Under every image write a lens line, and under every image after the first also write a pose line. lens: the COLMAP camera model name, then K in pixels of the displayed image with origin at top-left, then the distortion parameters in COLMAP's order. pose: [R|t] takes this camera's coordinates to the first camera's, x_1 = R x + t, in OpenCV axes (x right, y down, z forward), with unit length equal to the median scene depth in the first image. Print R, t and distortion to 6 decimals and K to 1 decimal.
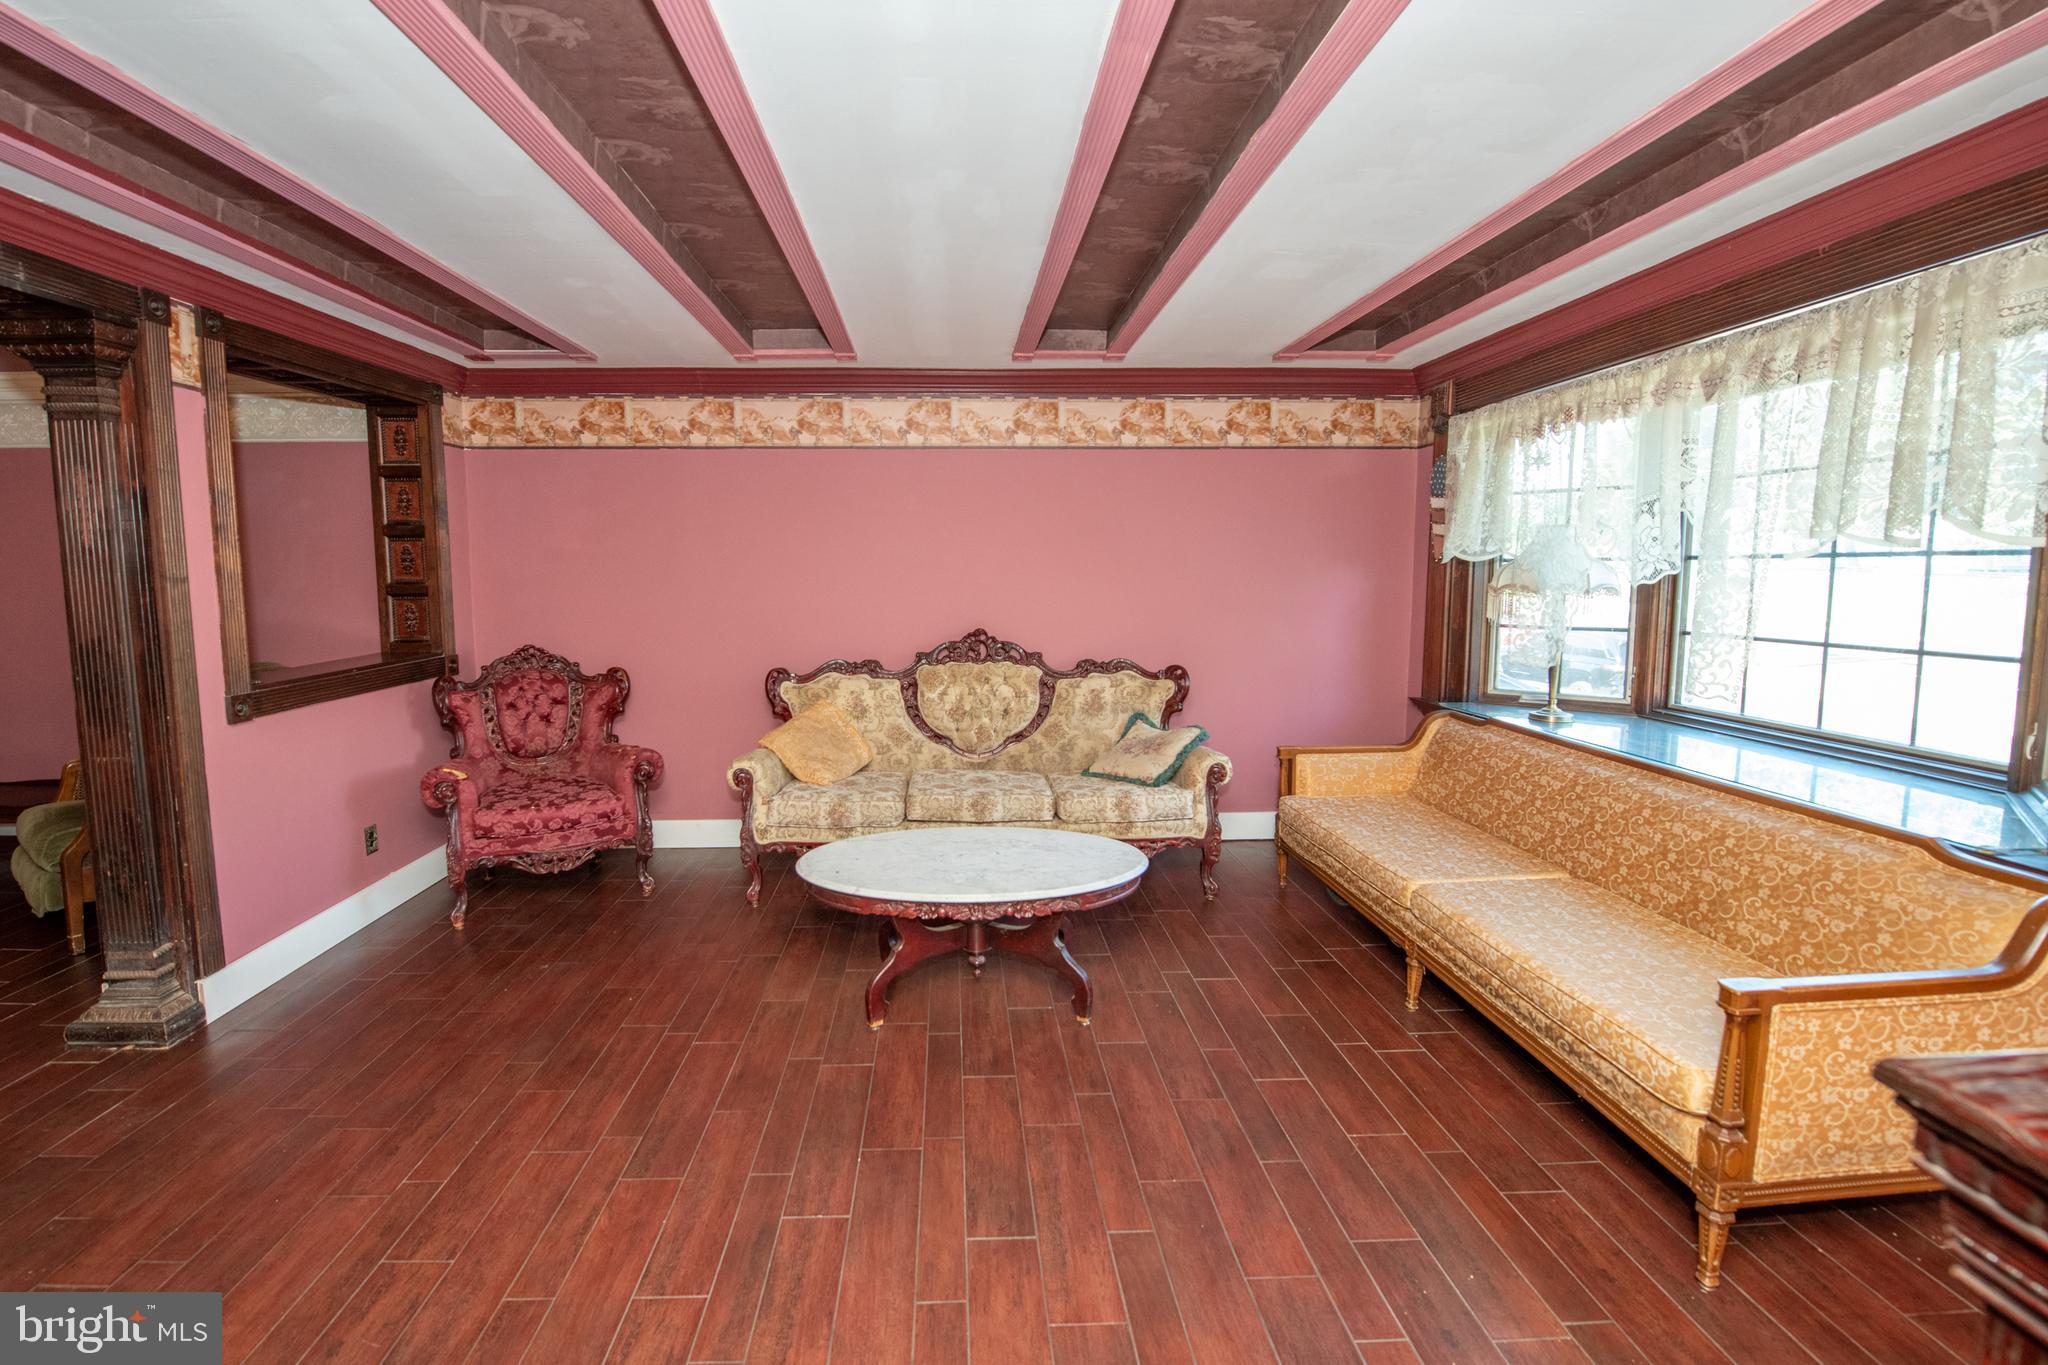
lens RADIAL K [[874.2, 0, 988.6], [0, 874.2, 668.5], [0, 0, 1]] dist [-0.013584, -0.002350]
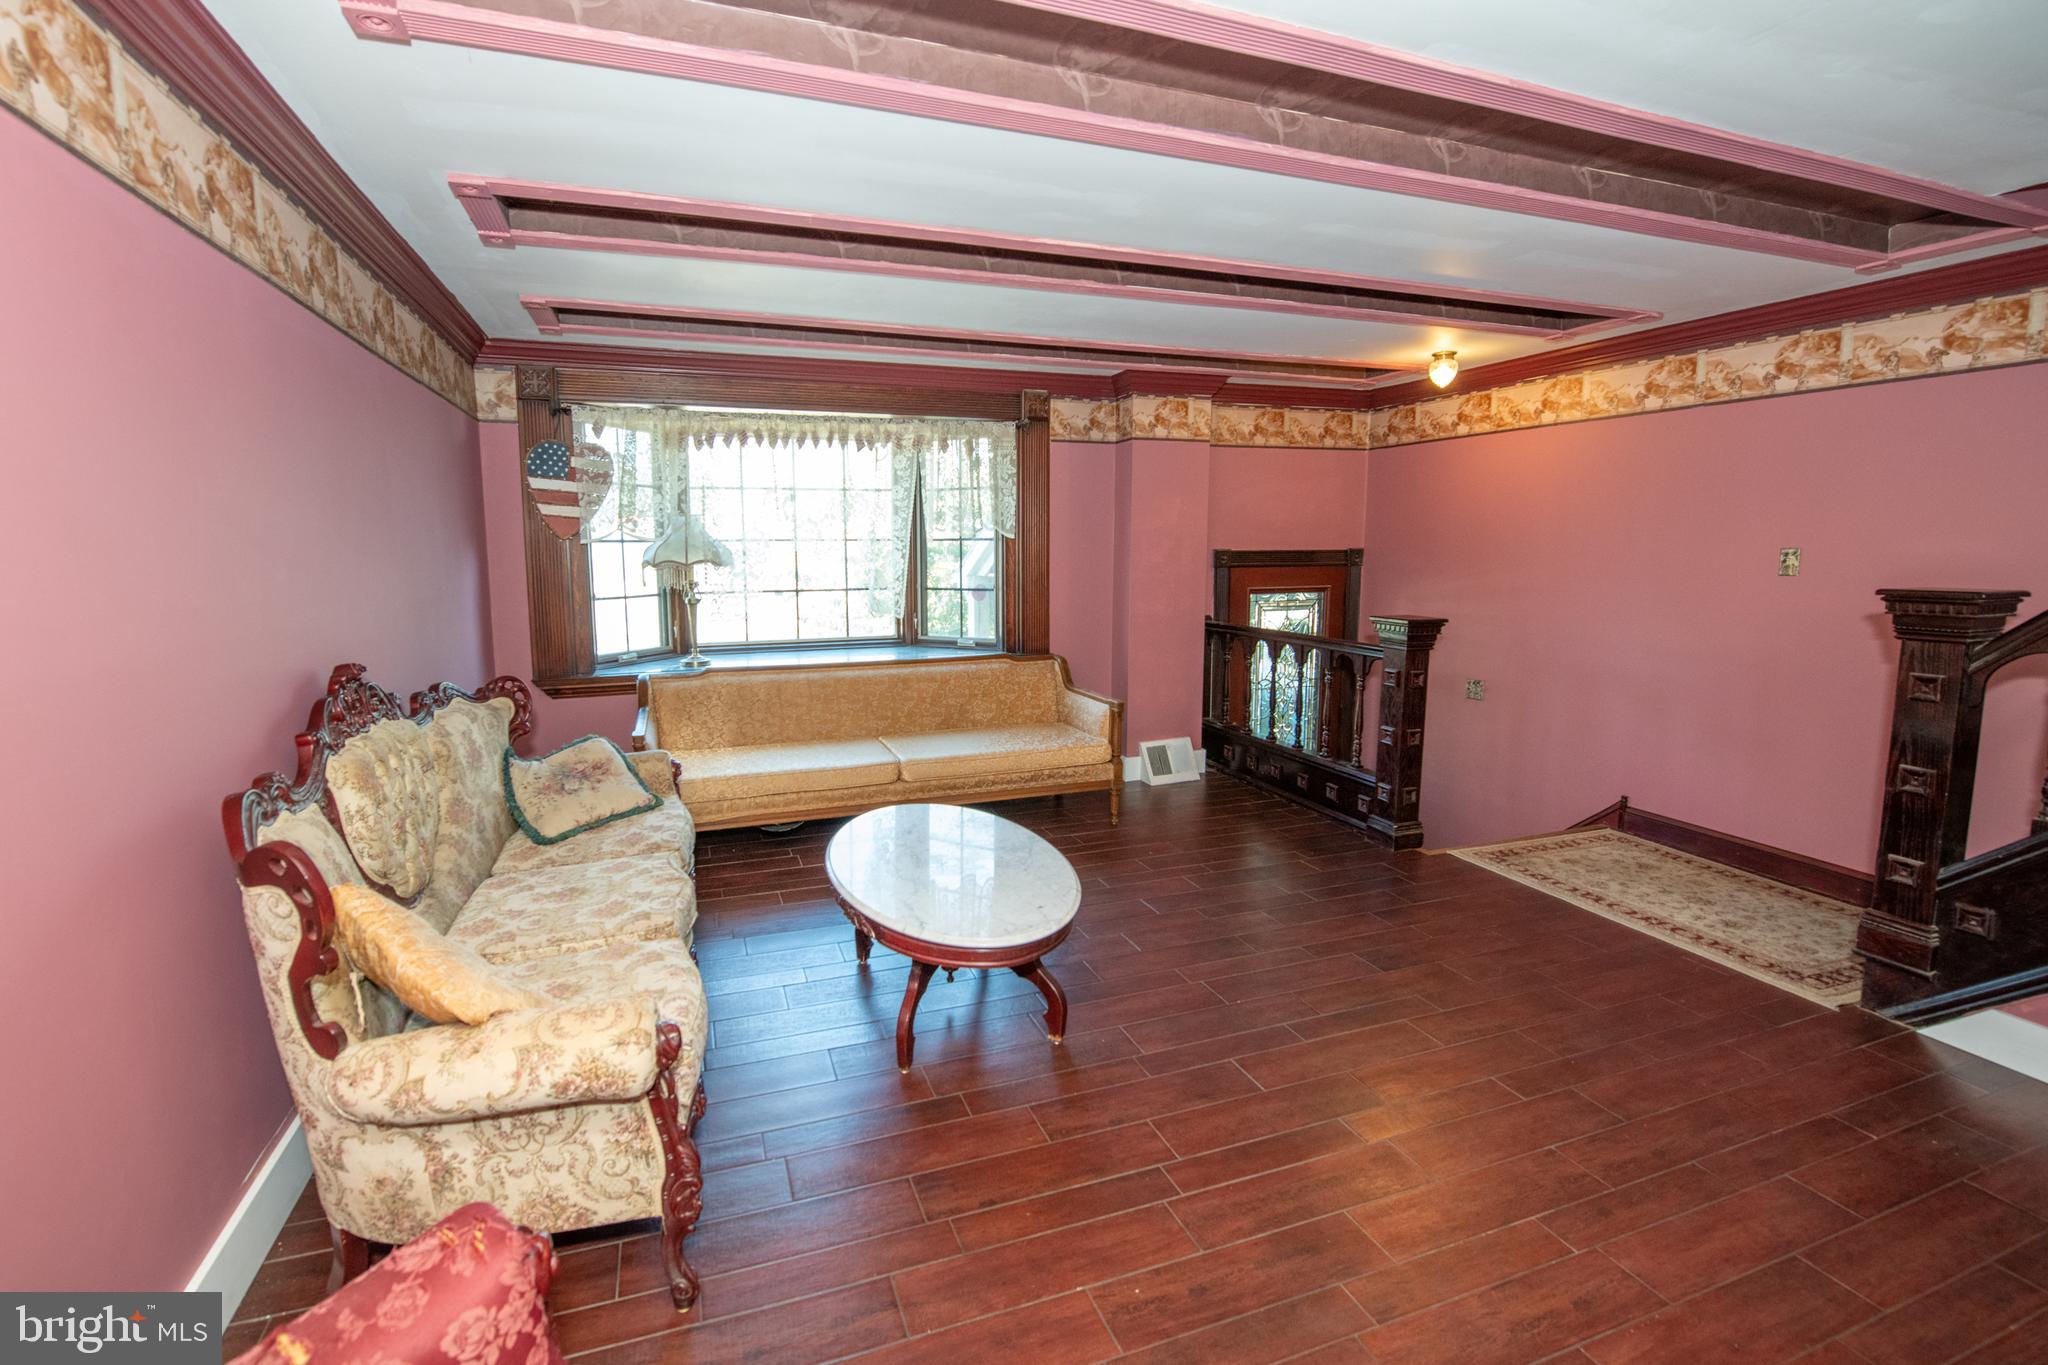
lens RADIAL K [[874.2, 0, 985.9], [0, 874.2, 649.9], [0, 0, 1]] dist [-0.013584, -0.002350]
pose [[-0.303475, -0.104939, 0.947043, -0.609944], [0.101917, 0.984640, 0.141763, -0.089420], [-0.947373, 0.139541, -0.288119, 0.814709]]
